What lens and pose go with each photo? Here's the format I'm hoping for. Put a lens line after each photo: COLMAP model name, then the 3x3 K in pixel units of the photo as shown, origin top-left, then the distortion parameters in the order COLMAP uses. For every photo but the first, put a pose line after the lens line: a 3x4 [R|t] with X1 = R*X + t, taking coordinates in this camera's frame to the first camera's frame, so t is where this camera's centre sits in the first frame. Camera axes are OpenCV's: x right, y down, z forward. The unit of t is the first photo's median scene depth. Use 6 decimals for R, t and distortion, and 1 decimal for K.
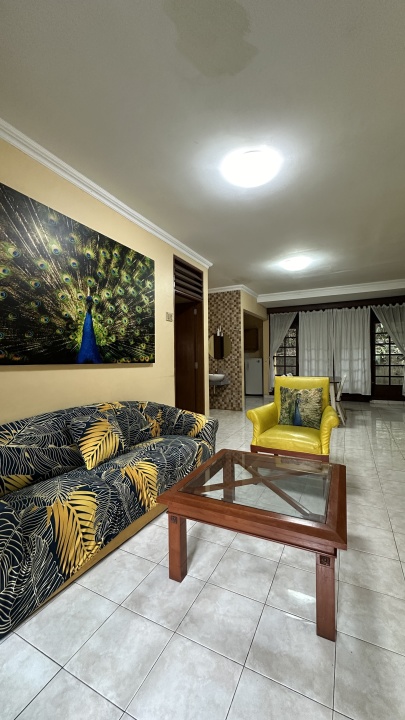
lens RADIAL K [[288.5, 0, 201.3], [0, 288.5, 359.6], [0, 0, 1]] dist [0.001966, -0.000026]
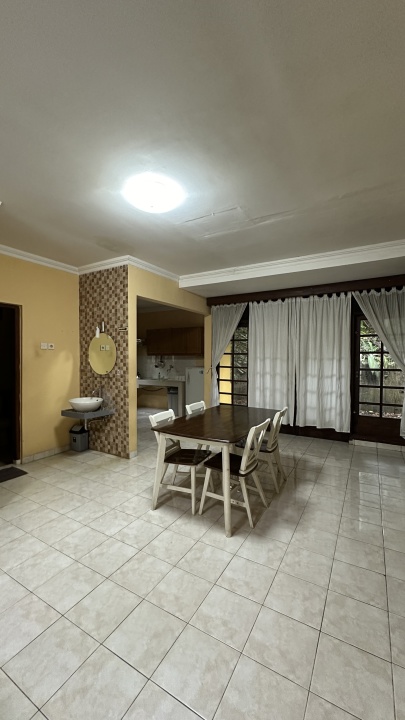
lens RADIAL K [[288.5, 0, 203.0], [0, 288.5, 360.3], [0, 0, 1]] dist [0.001966, -0.000026]
pose [[0.998103, 0.013485, -0.060072, 0.295537], [-0.013041, 0.999885, 0.007767, -0.036738], [0.060170, -0.006969, 0.998164, 0.339973]]
